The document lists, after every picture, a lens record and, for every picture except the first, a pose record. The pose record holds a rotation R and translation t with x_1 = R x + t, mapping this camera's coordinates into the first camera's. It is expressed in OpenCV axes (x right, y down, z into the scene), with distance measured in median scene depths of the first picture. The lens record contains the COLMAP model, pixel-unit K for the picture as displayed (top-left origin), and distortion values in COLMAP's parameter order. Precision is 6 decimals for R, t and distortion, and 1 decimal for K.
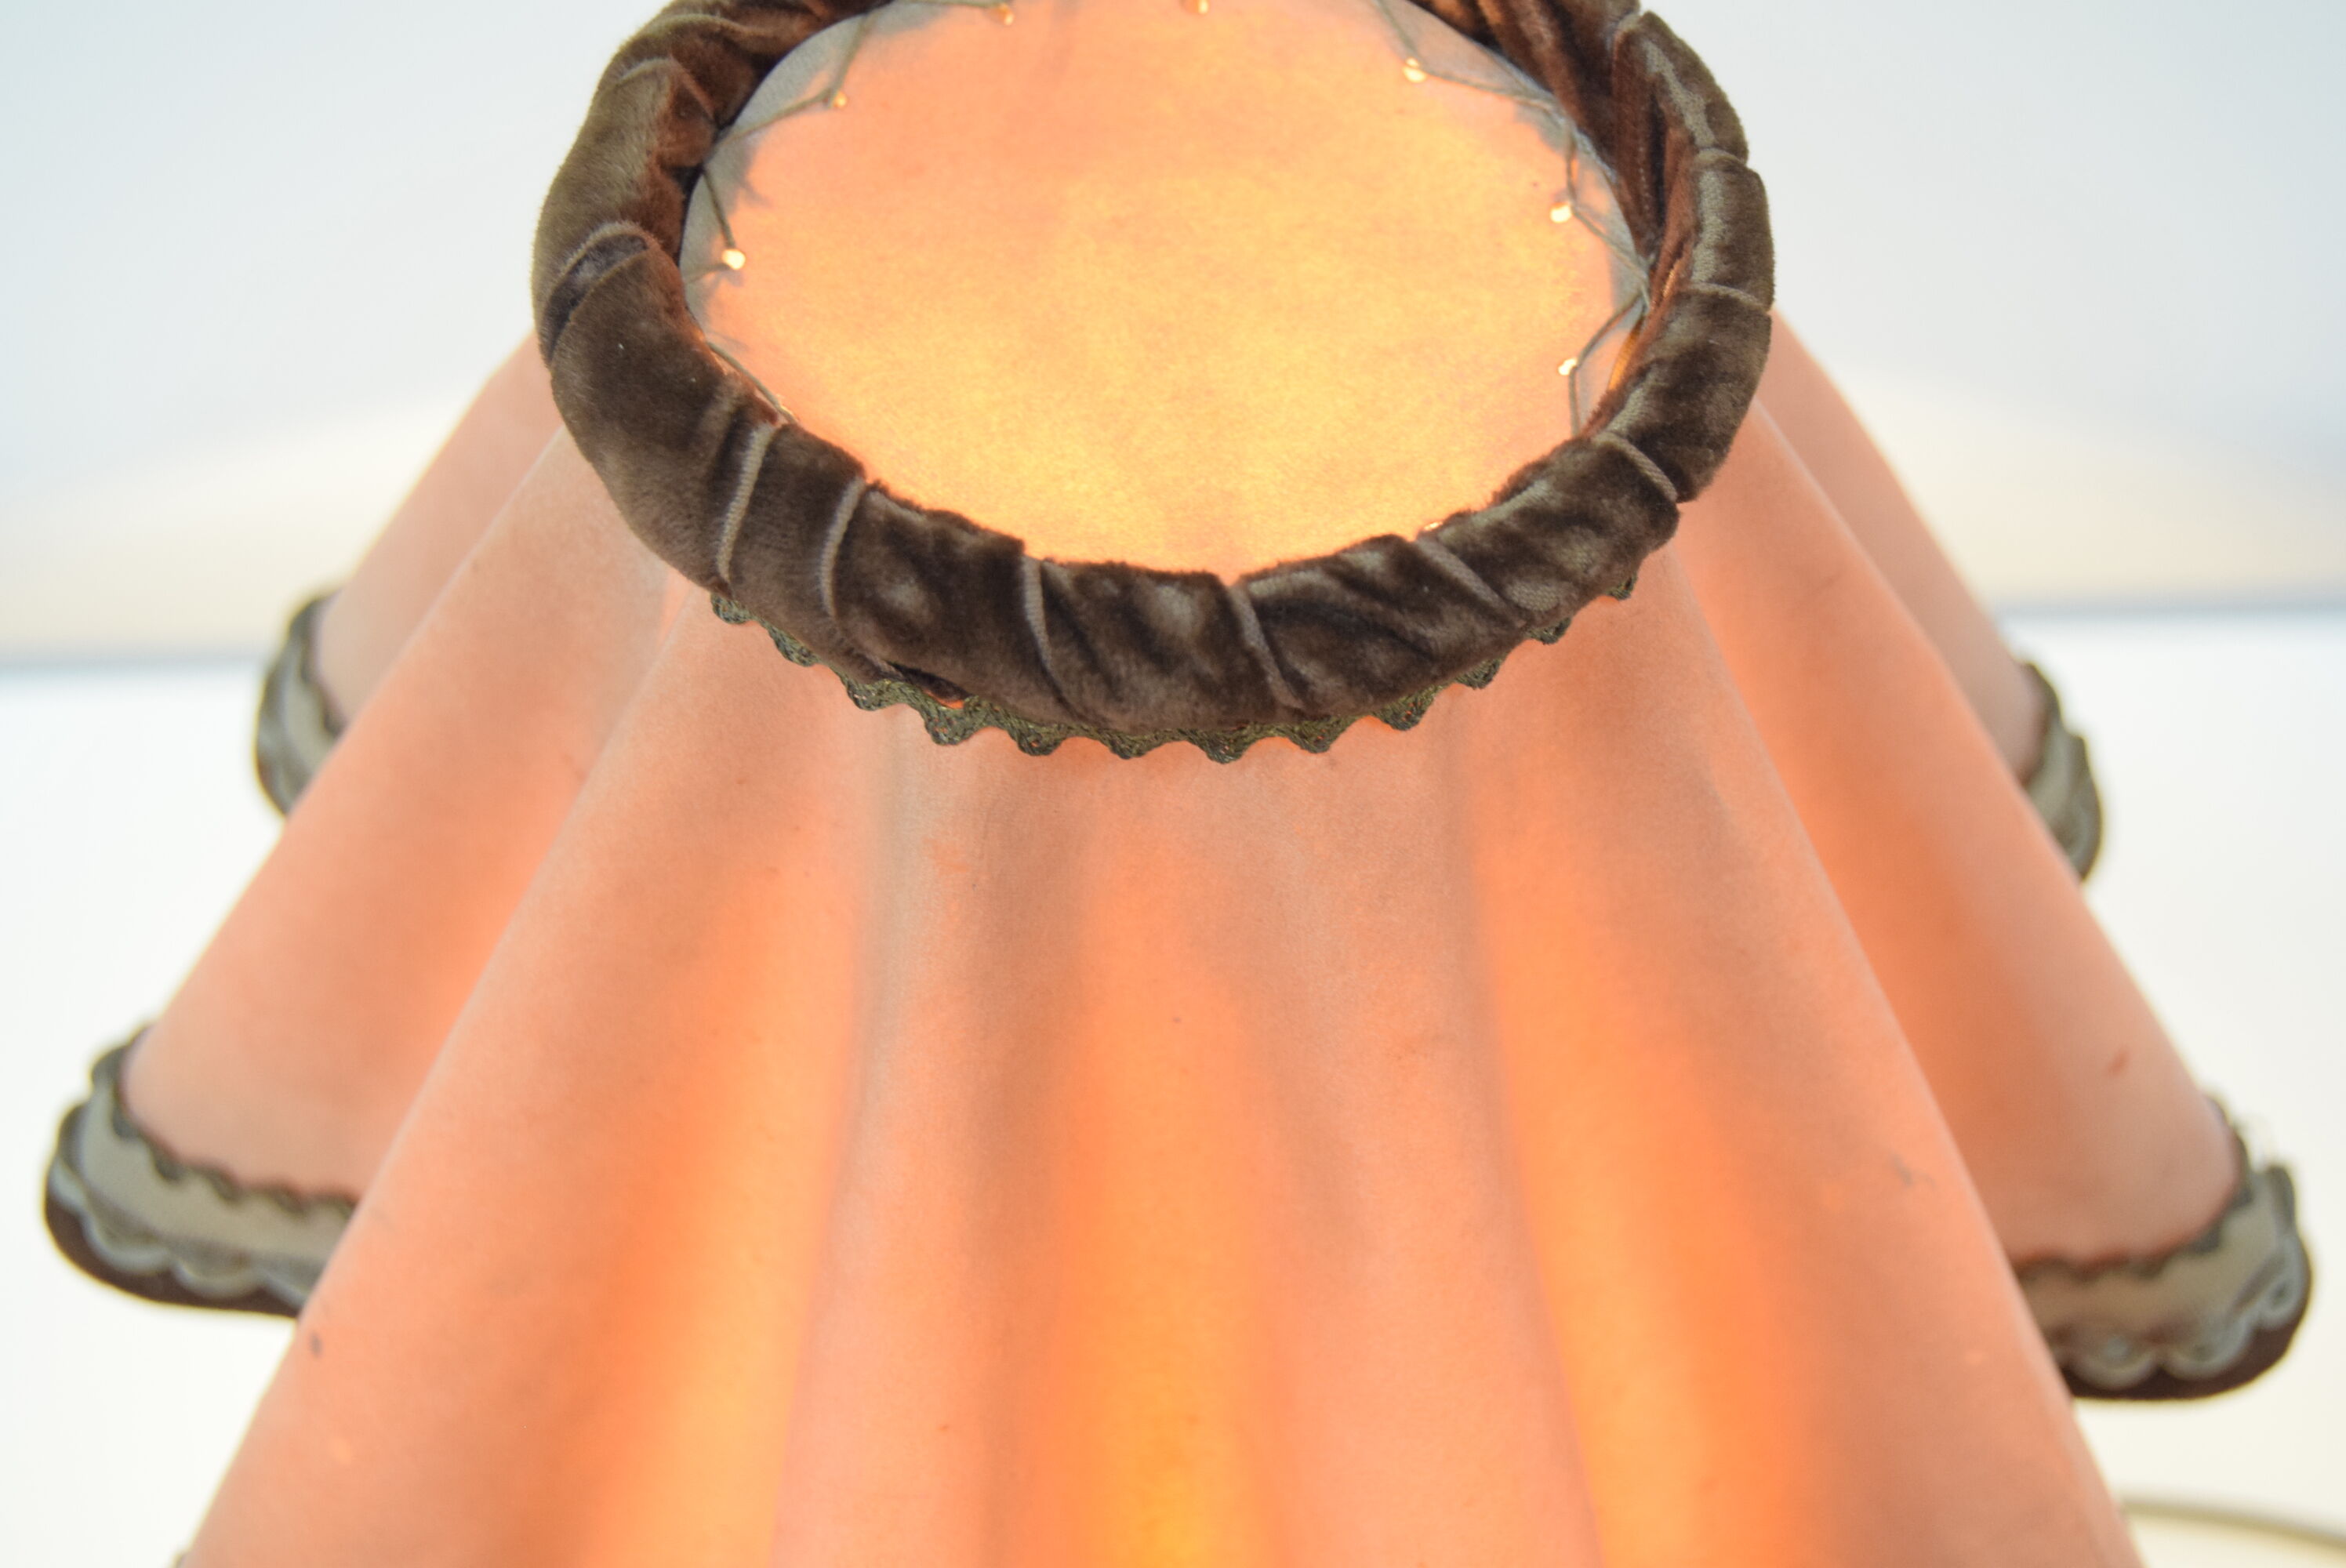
lens RADIAL K [[4314.4, 0, 1171.3], [0, 4314.4, 710.6], [0, 0, 1]] dist [-0.013113, -0.083266]
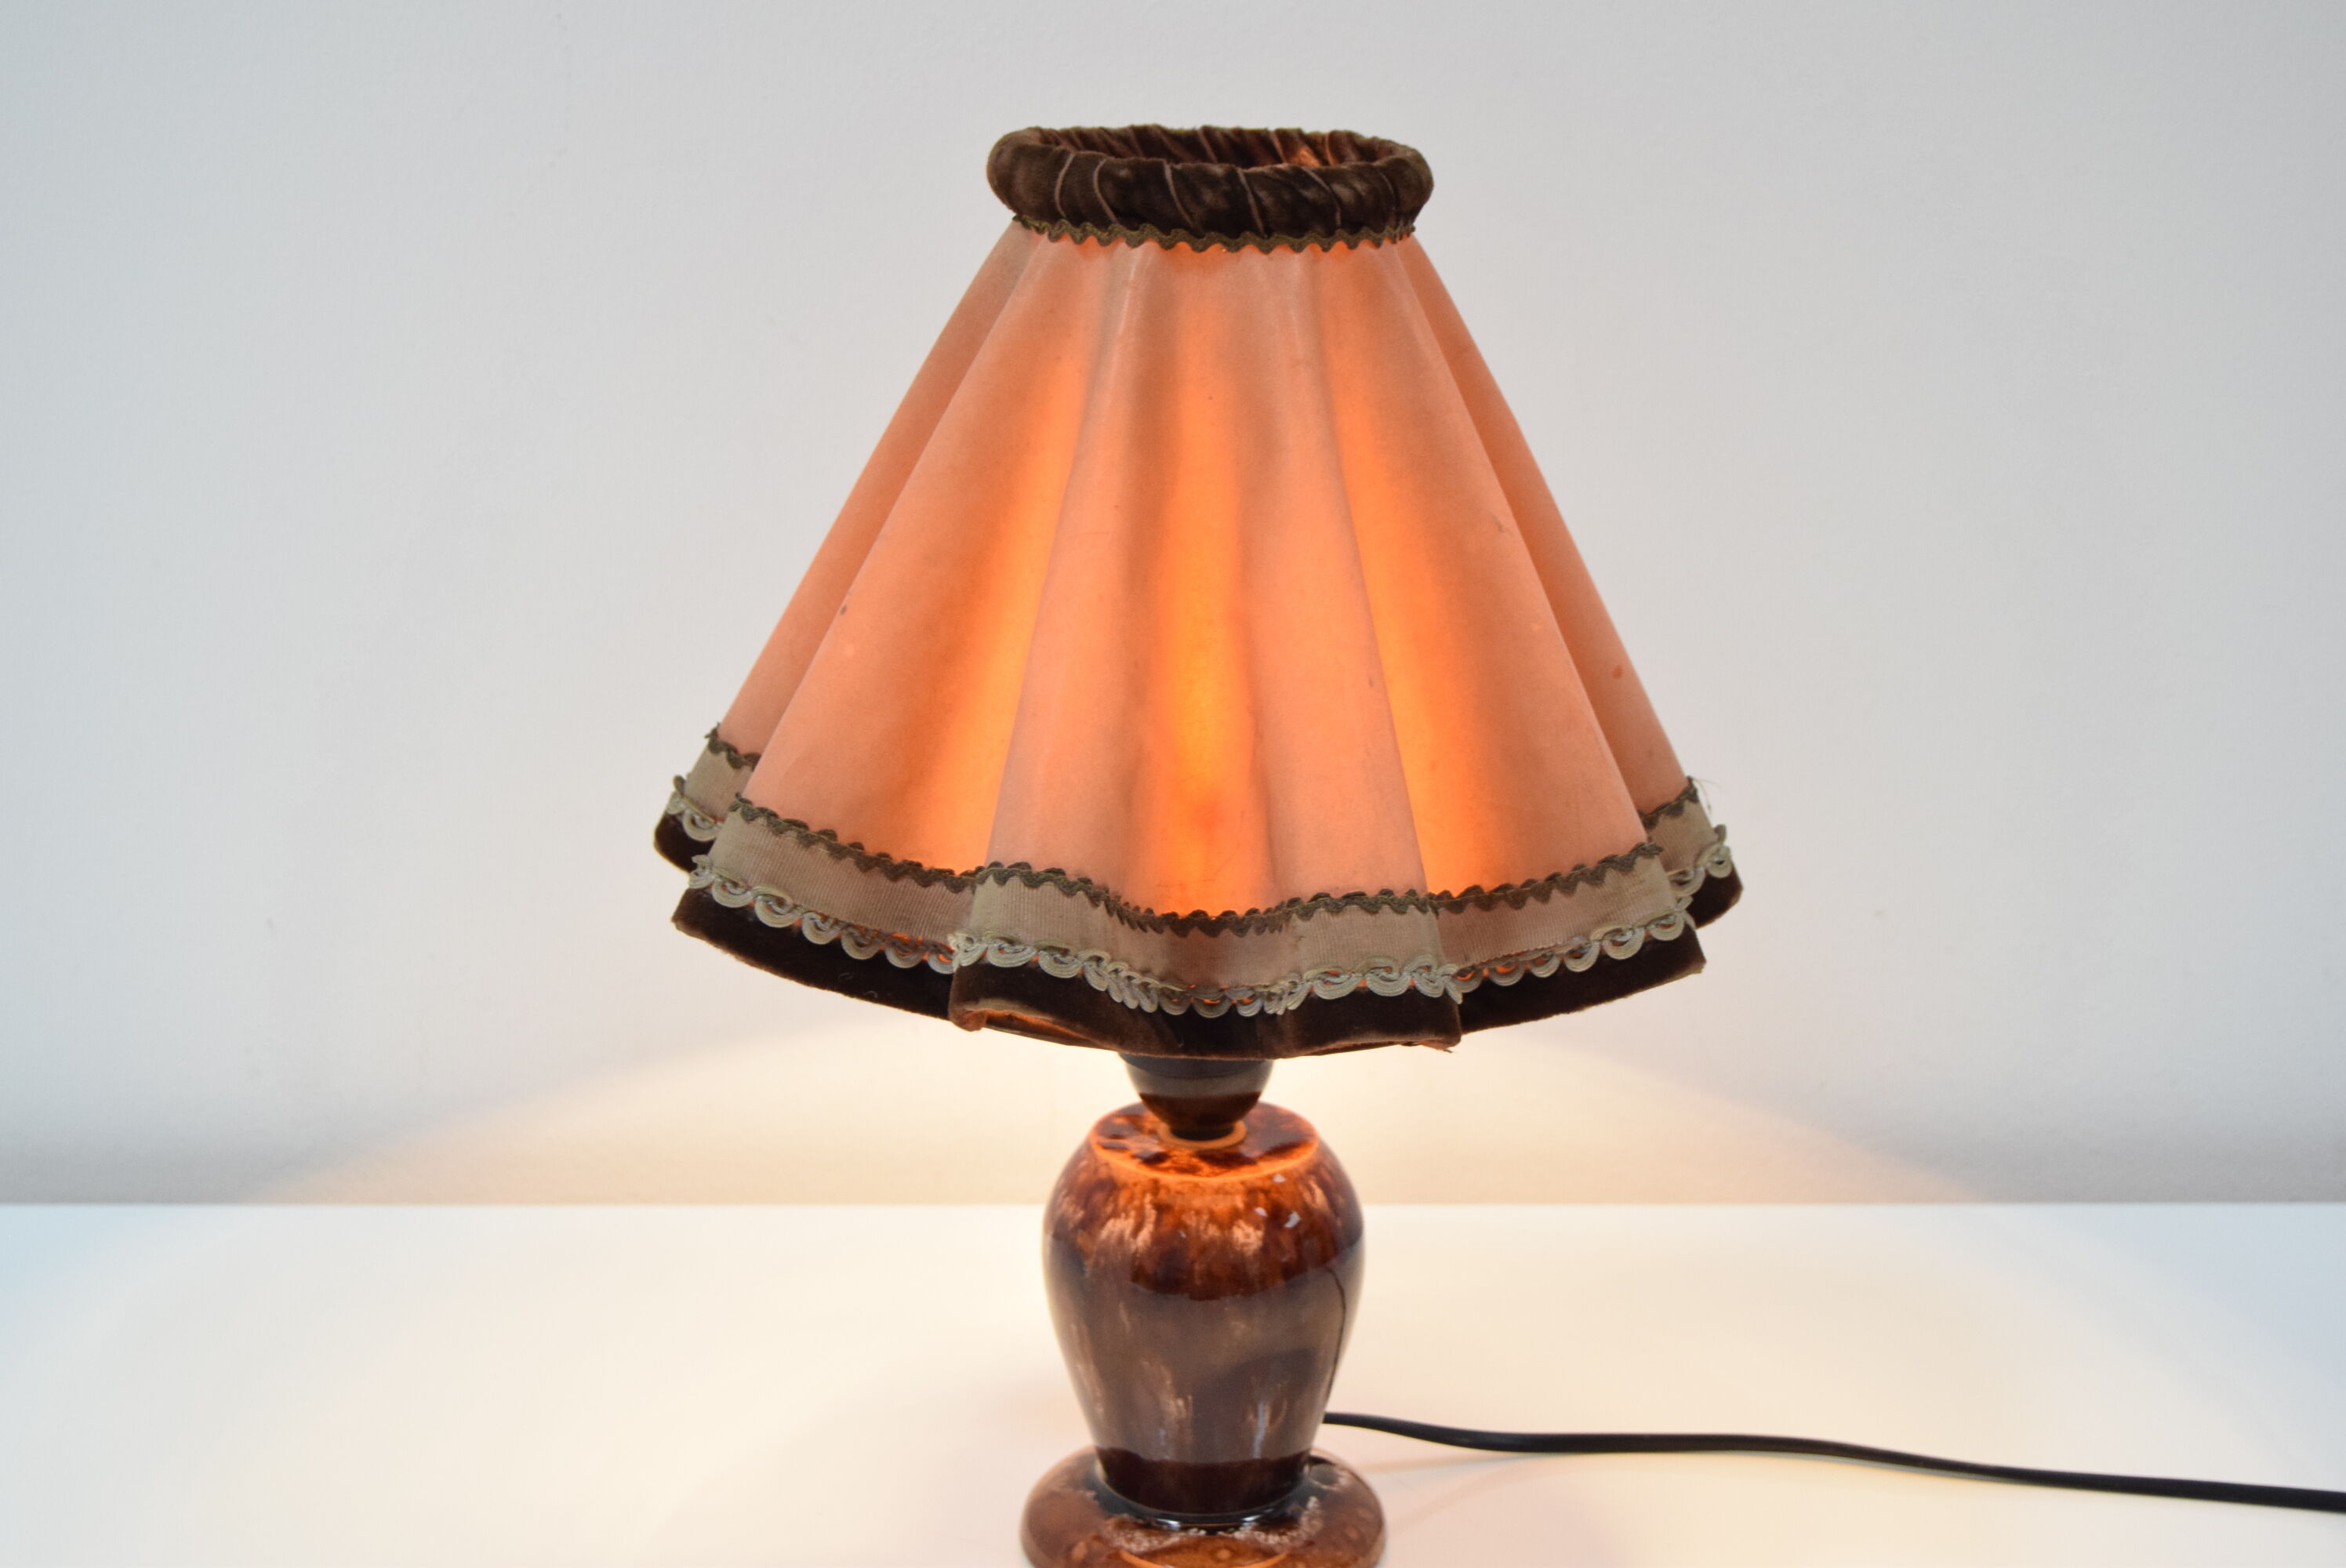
lens RADIAL K [[4328.9, 0, 1173.0], [0, 4328.9, 784.0], [0, 0, 1]] dist [0.002828, -0.138437]
pose [[0.999396, 0.034027, -0.007061, 0.005029], [-0.031219, 0.789776, -0.612601, 1.941011], [-0.015268, 0.612451, 0.790361, -0.968629]]
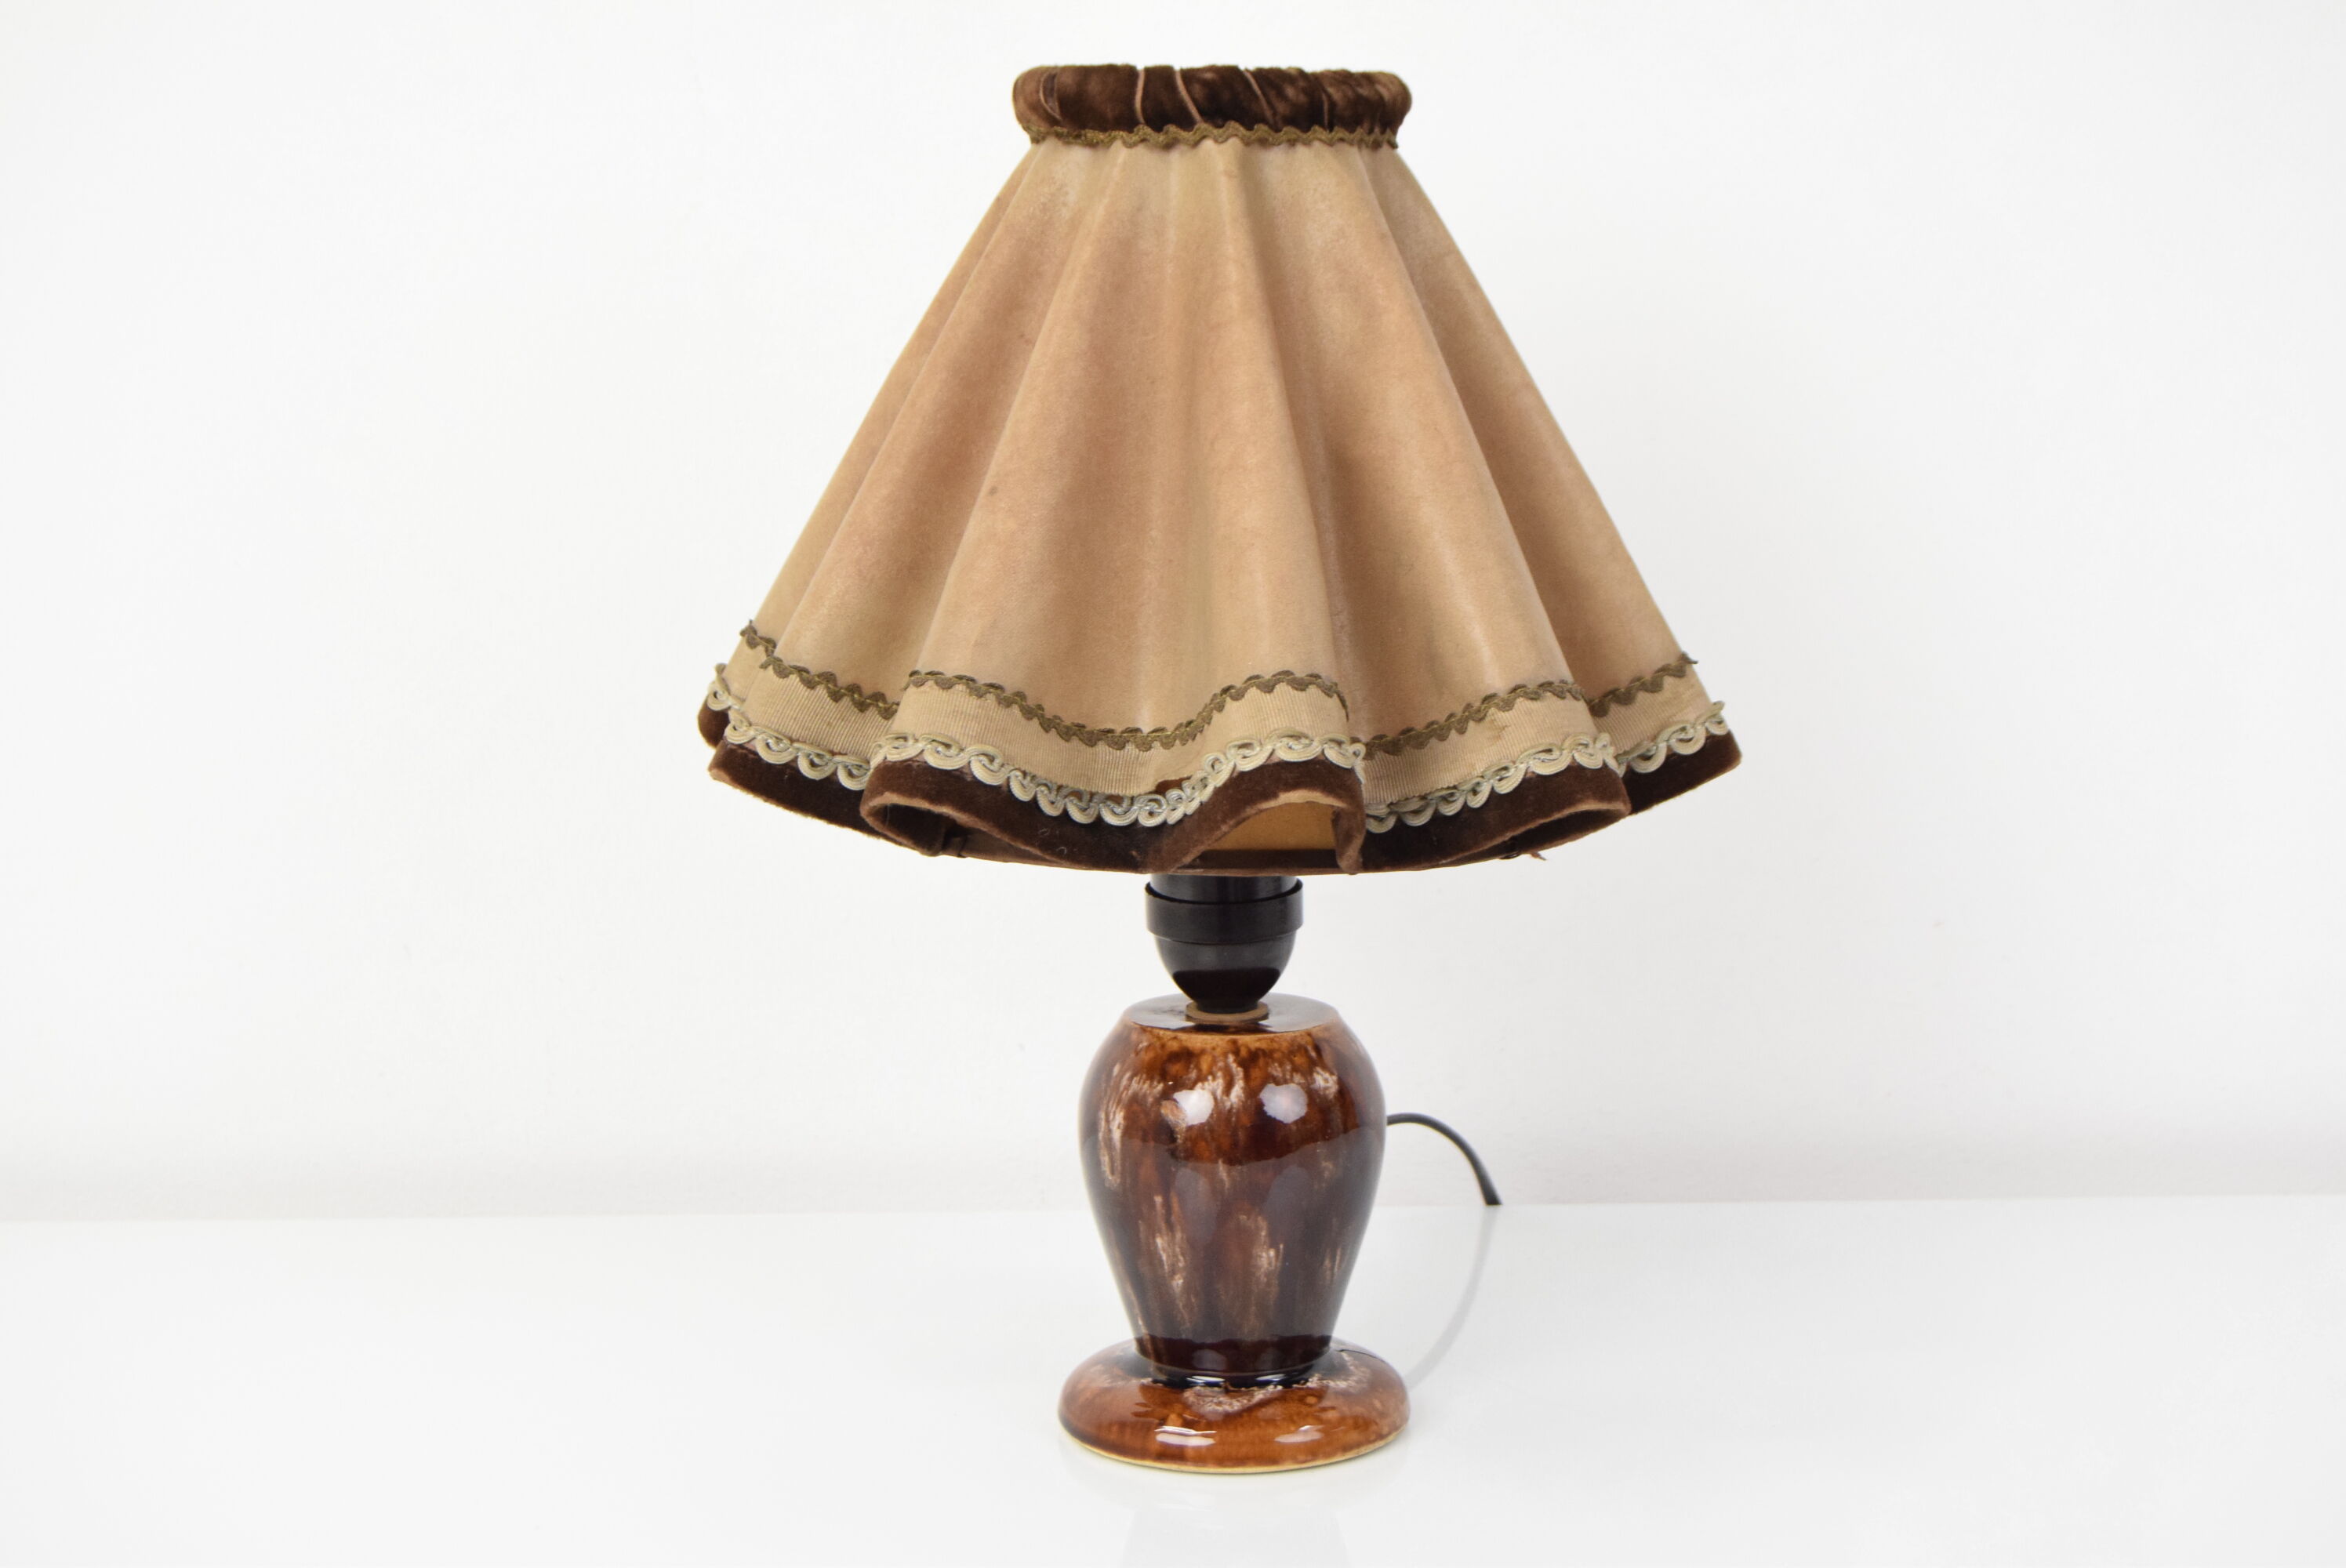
lens RADIAL K [[4314.4, 0, 1171.3], [0, 4314.4, 710.6], [0, 0, 1]] dist [-0.013113, -0.083266]
pose [[0.914234, -0.039993, 0.403207, -1.294754], [0.319817, 0.682224, -0.657486, 2.215469], [-0.248783, 0.730049, 0.636503, -0.620039]]
